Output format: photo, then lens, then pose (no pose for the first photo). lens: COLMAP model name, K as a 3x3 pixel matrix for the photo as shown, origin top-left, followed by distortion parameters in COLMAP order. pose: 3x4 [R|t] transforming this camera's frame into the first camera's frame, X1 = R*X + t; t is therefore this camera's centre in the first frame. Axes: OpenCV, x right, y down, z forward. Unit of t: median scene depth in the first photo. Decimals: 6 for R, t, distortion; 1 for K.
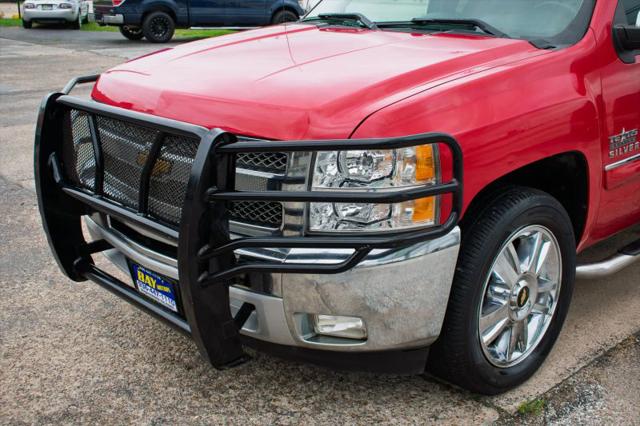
lens RADIAL K [[768.1, 0, 318.1], [0, 768.1, 212.7], [0, 0, 1]] dist [-0.036158, -0.012836]
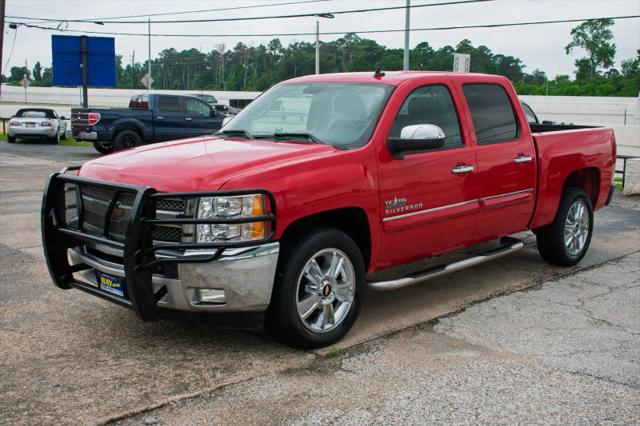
lens RADIAL K [[736.3, 0, 320.5], [0, 736.3, 212.7], [0, 0, 1]] dist [-0.049042, -0.014487]
pose [[0.998503, 0.007666, 0.054165, 0.156926], [0.000482, 0.988860, -0.148849, 0.177213], [-0.054703, 0.148652, 0.987375, -0.636119]]
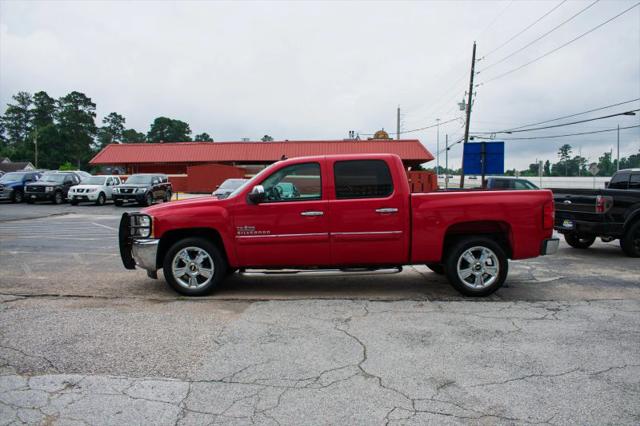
lens RADIAL K [[505.3, 0, 318.9], [0, 505.3, 211.4], [0, 0, 1]] dist [-0.092863, 0.010112]
pose [[0.721589, 0.031813, -0.691591, 2.159390], [-0.199786, 0.966015, -0.164016, 0.113741], [0.662869, 0.256522, 0.703421, -0.258822]]
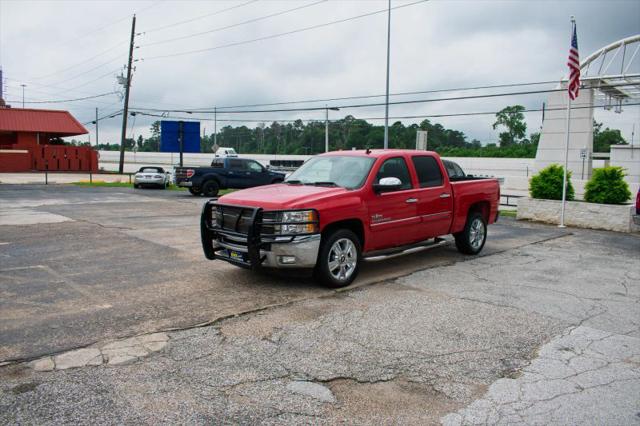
lens RADIAL K [[505.3, 0, 318.9], [0, 505.3, 211.4], [0, 0, 1]] dist [-0.092863, 0.010112]
pose [[0.999319, 0.010846, 0.035256, 0.072169], [-0.003643, 0.980140, -0.198274, 0.340589], [-0.036707, 0.198011, 0.979512, -1.249157]]
